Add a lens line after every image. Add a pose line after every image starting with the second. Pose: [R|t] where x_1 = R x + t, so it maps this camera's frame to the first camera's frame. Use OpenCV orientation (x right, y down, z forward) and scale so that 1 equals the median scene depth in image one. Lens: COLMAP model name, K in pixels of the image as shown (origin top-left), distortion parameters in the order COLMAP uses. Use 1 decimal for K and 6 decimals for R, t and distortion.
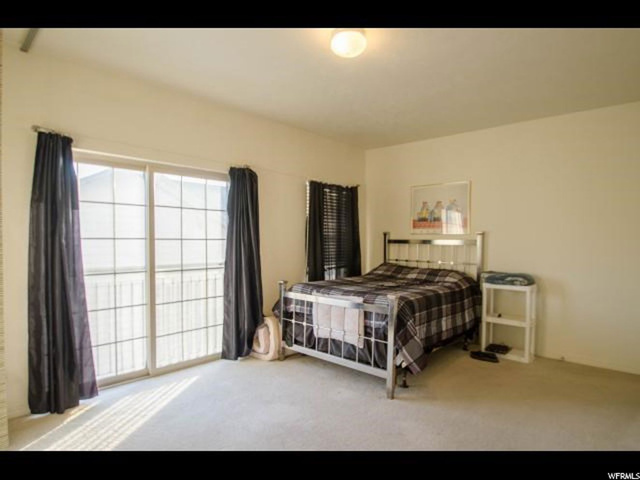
lens RADIAL K [[368.9, 0, 321.2], [0, 368.9, 242.5], [0, 0, 1]] dist [-0.006355, -0.003151]
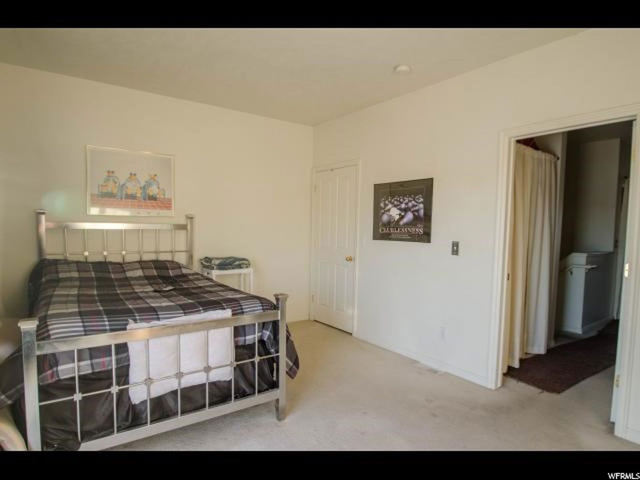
lens RADIAL K [[368.9, 0, 321.1], [0, 368.9, 240.9], [0, 0, 1]] dist [-0.006355, -0.003151]
pose [[0.208576, -0.042677, 0.977075, -0.458608], [-0.006905, 0.998958, 0.045107, -0.010498], [-0.977982, -0.016155, 0.208064, 0.592678]]
